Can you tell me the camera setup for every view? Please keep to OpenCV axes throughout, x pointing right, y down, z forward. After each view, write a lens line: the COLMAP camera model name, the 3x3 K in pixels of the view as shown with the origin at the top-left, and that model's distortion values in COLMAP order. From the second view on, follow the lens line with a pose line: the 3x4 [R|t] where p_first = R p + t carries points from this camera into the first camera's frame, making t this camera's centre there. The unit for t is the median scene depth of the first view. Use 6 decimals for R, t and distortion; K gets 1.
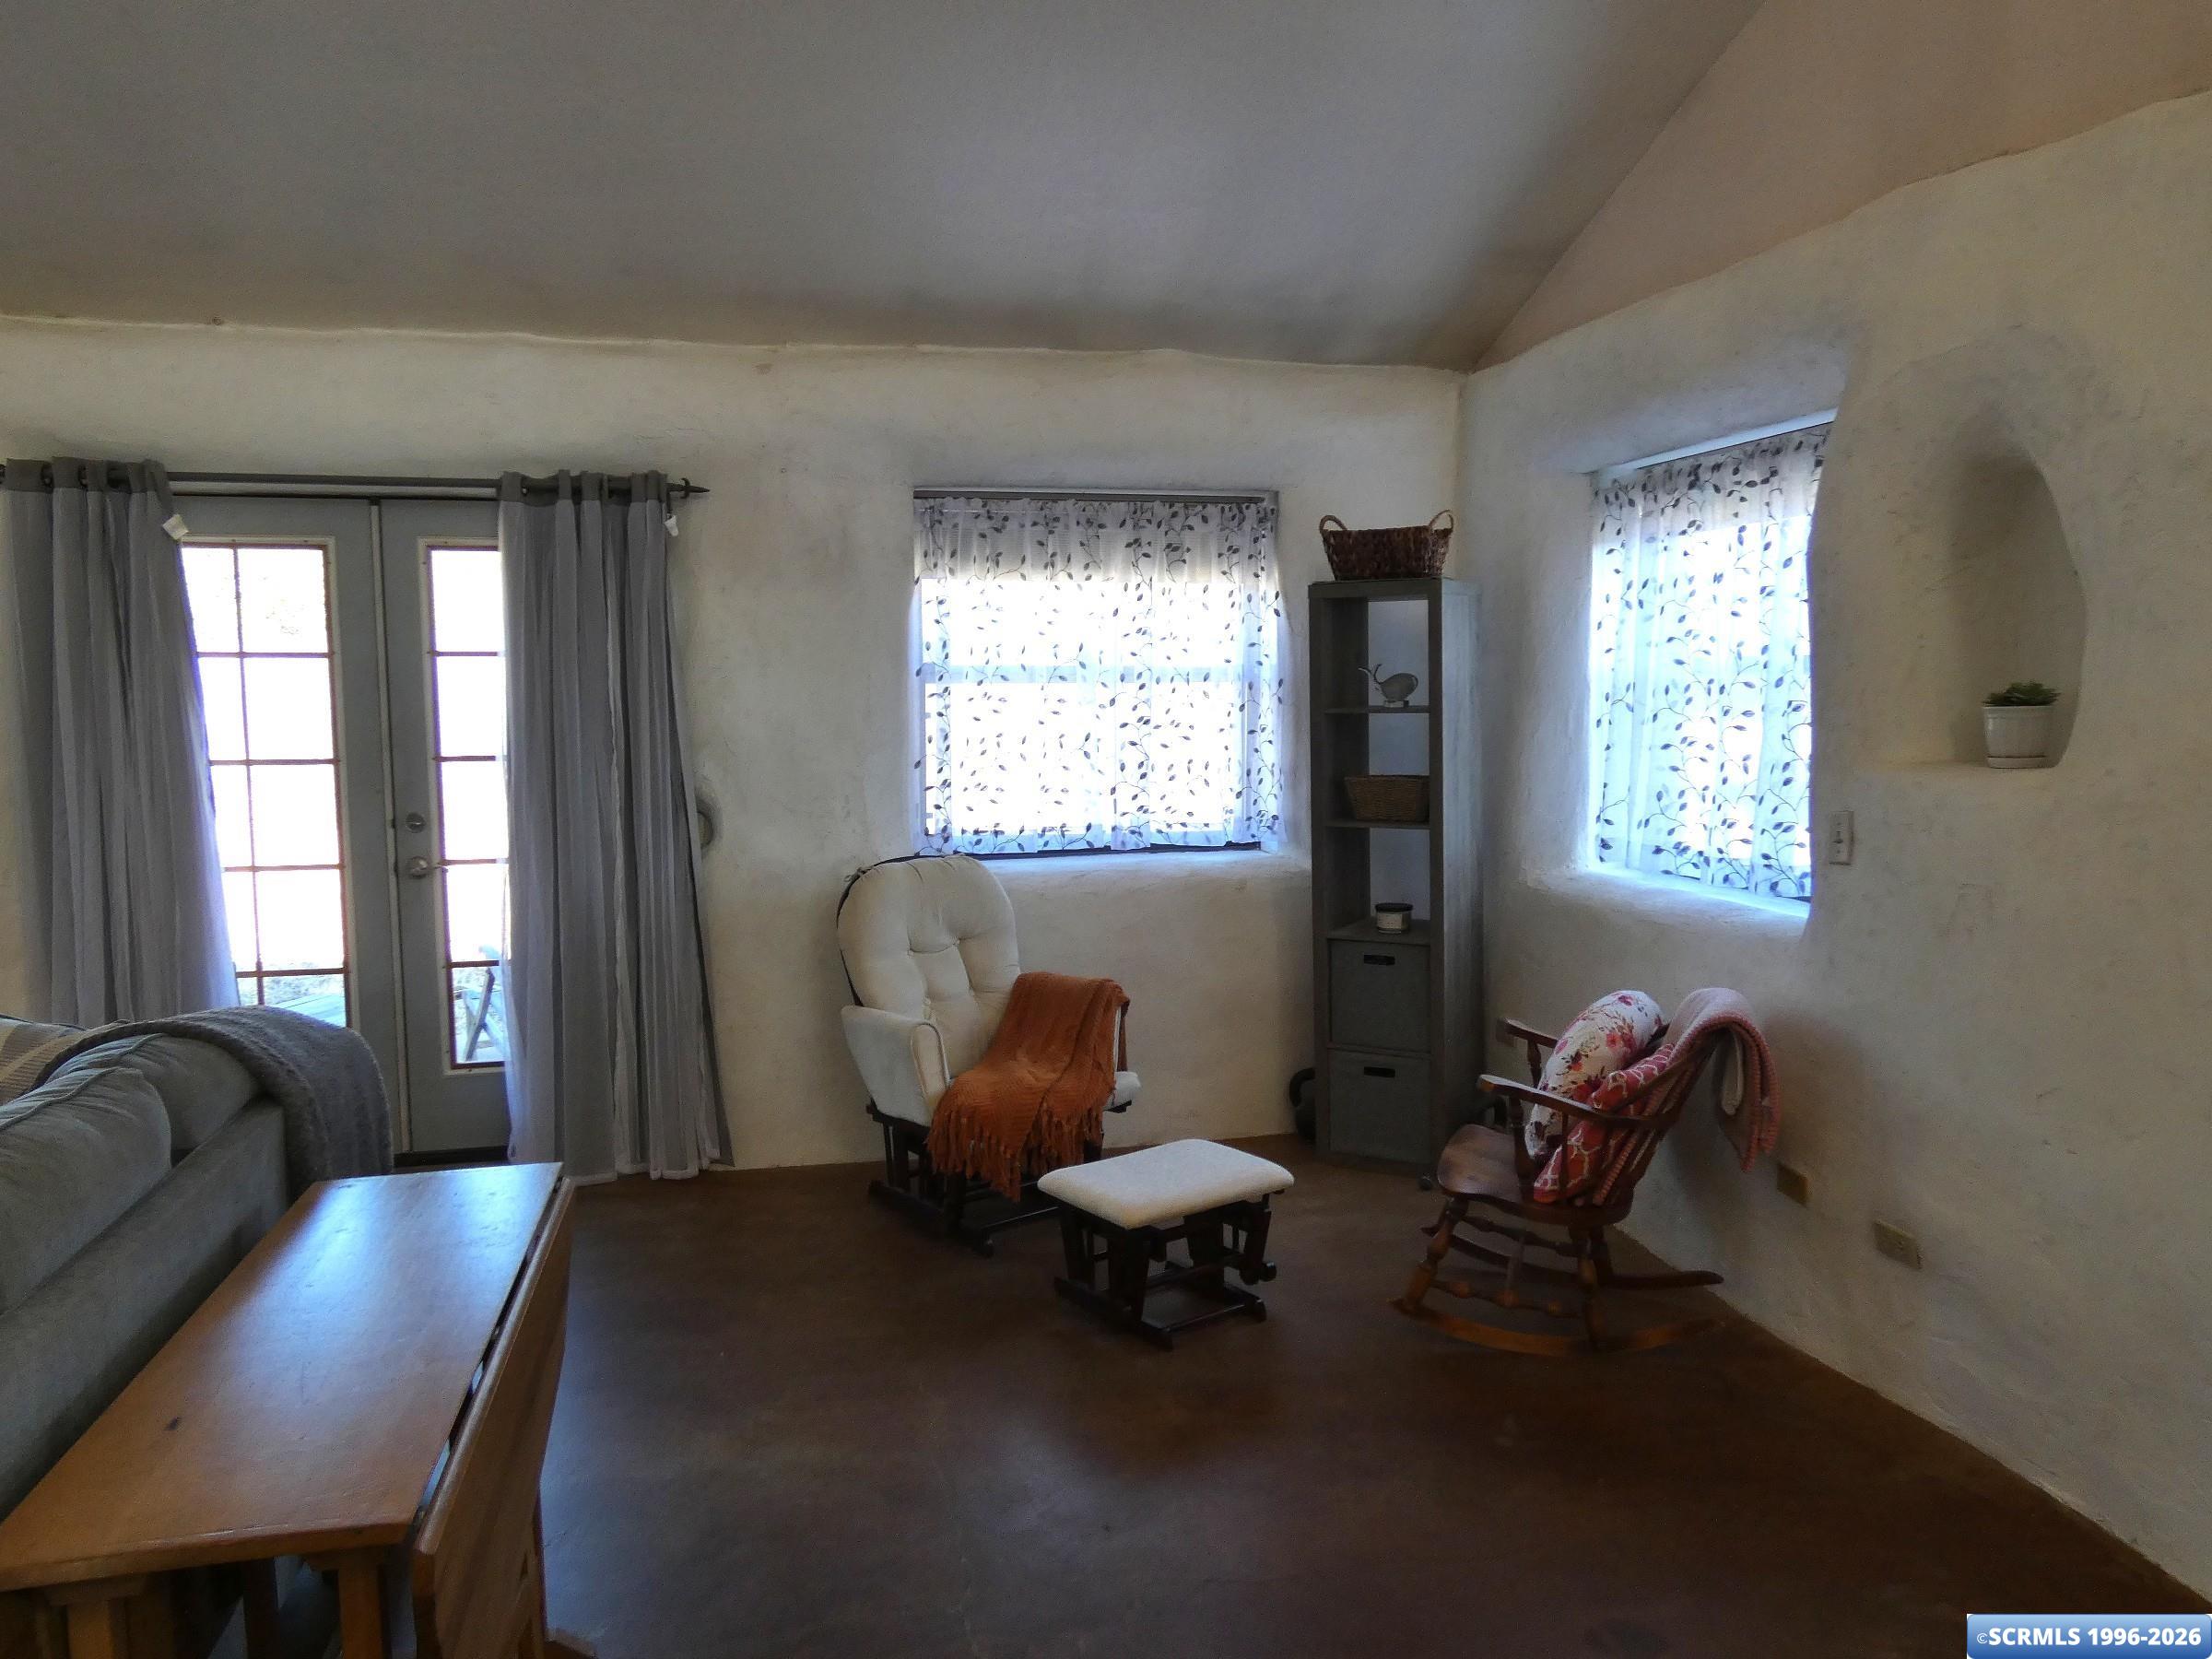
lens RADIAL K [[1660.9, 0, 1102.1], [0, 1660.9, 823.9], [0, 0, 1]] dist [0.045122, 0.001846]
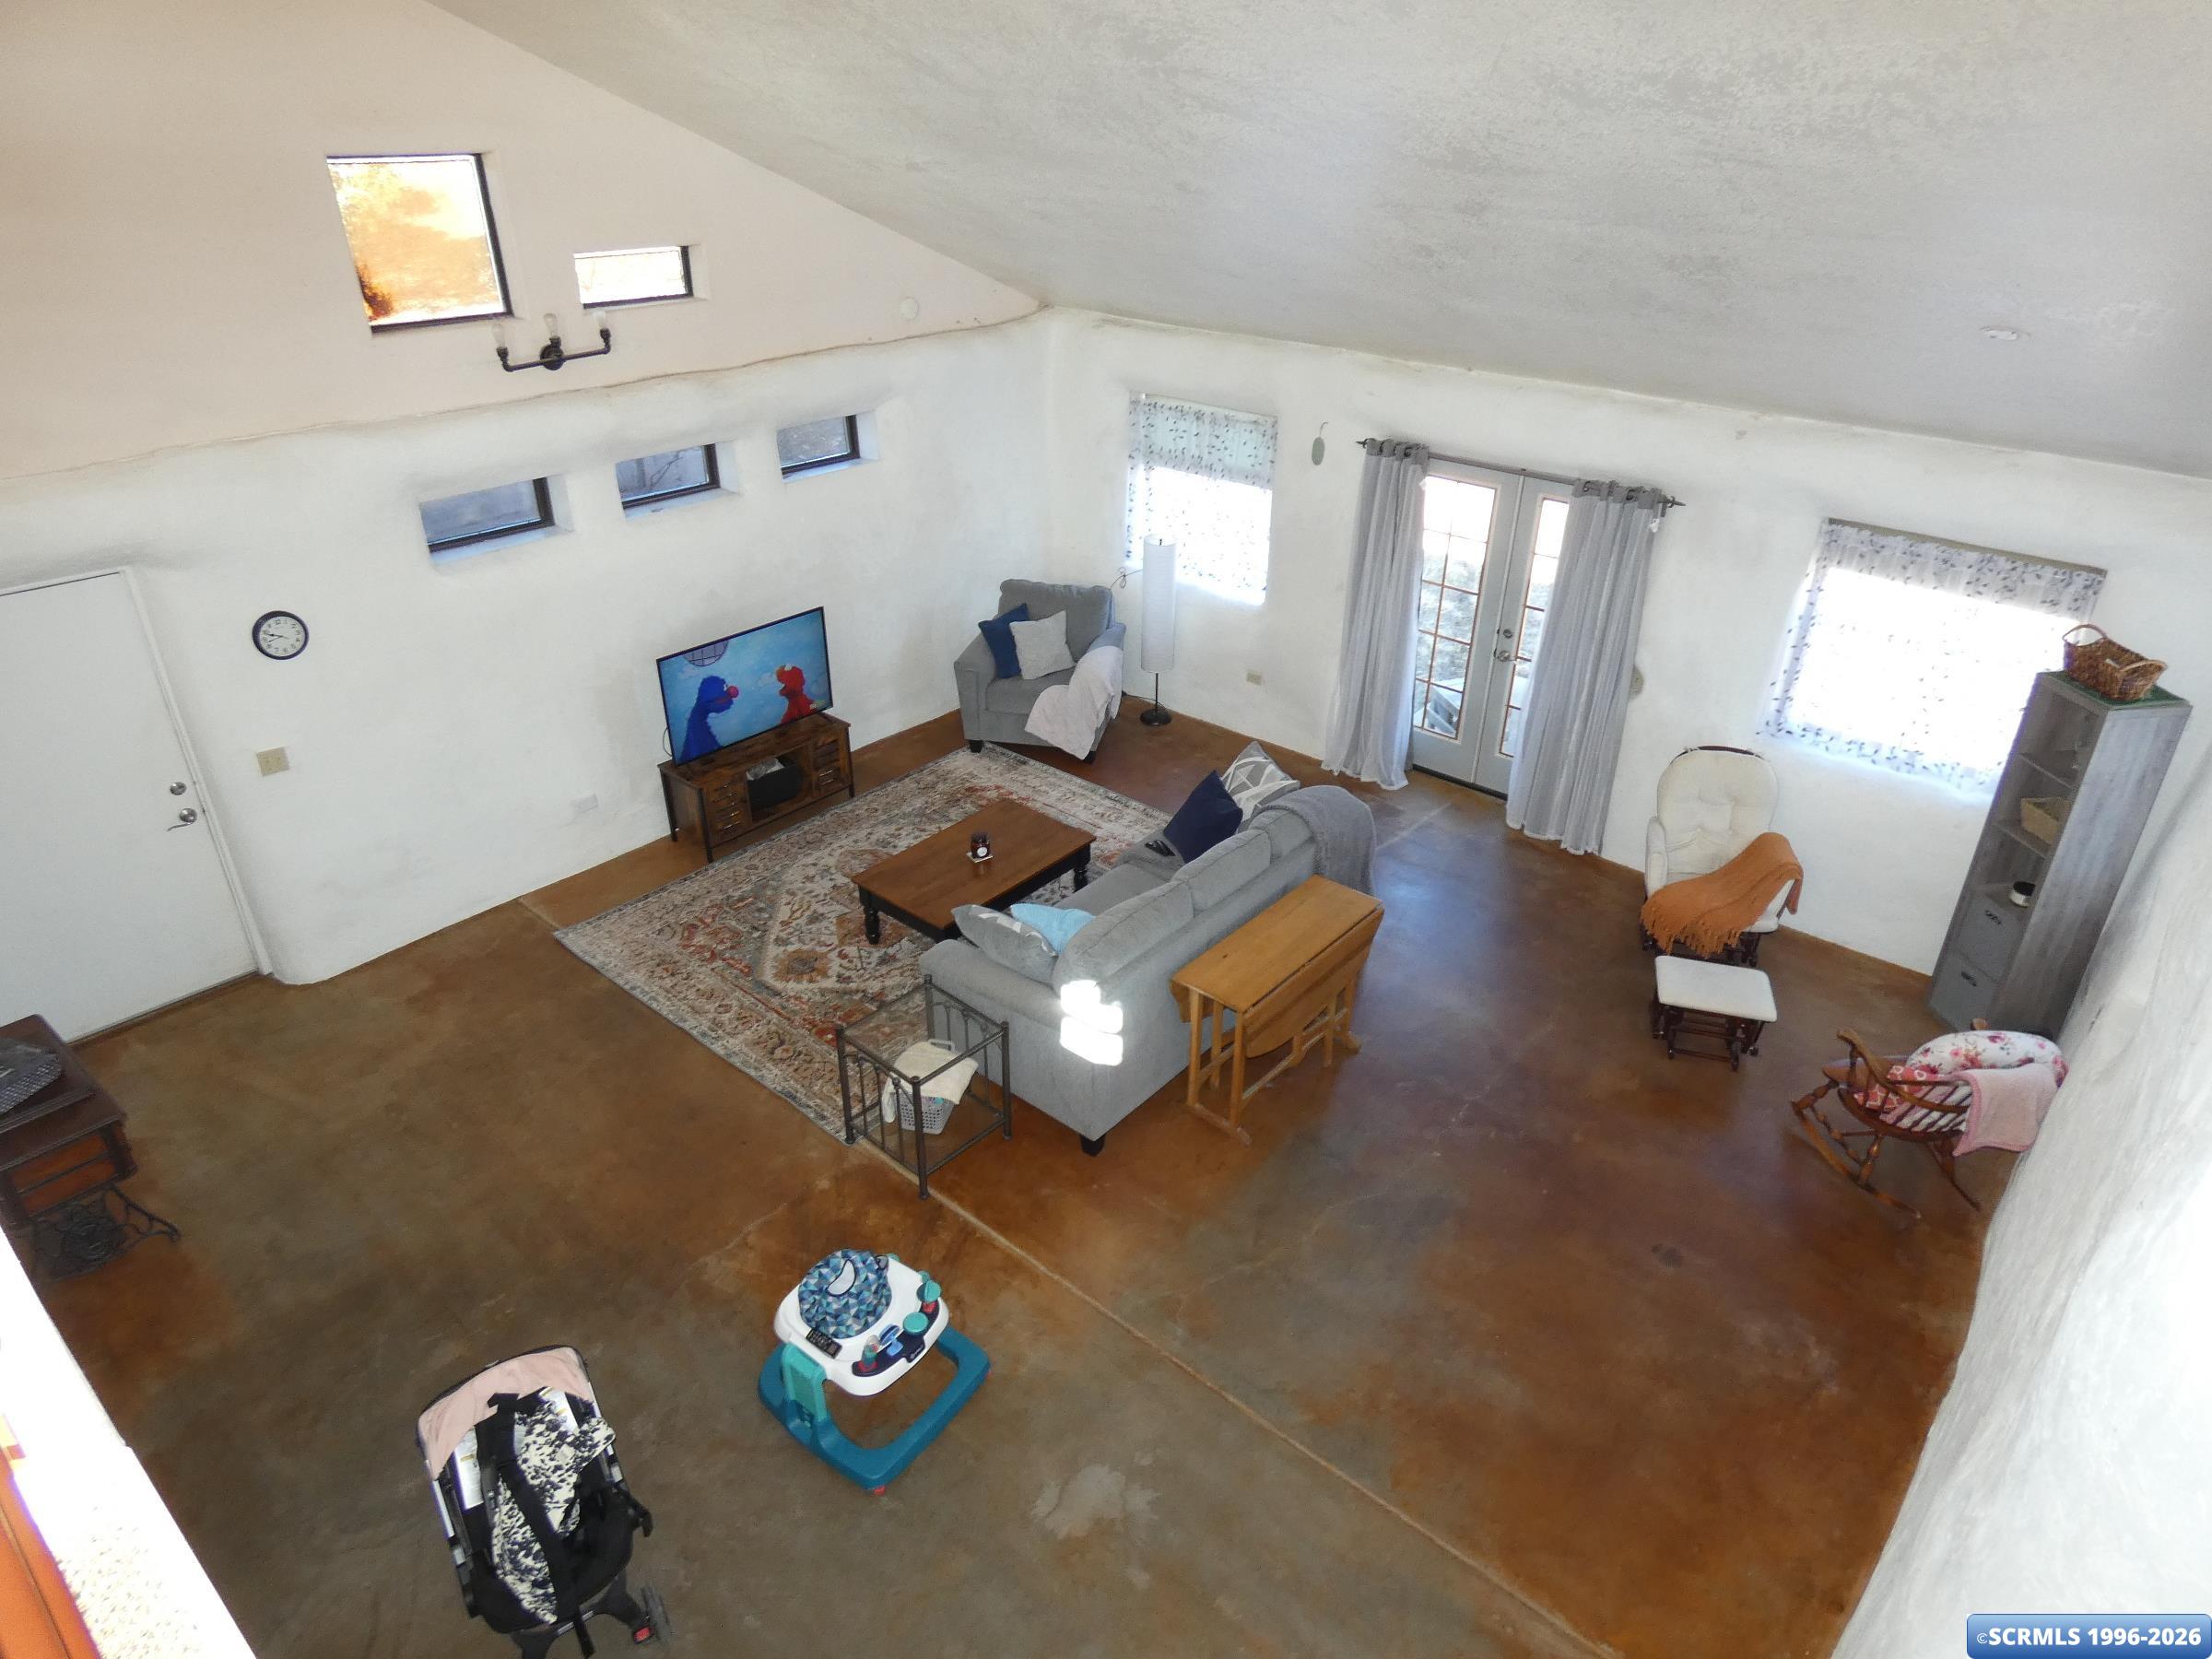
lens RADIAL K [[1328.1, 0, 1102.8], [0, 1328.1, 827.5], [0, 0, 1]] dist [0.000797, -0.000213]
pose [[0.626954, 0.397000, -0.670314, 0.427378], [-0.088132, 0.891036, 0.445294, -0.451199], [0.774056, -0.220103, 0.593627, -0.338274]]
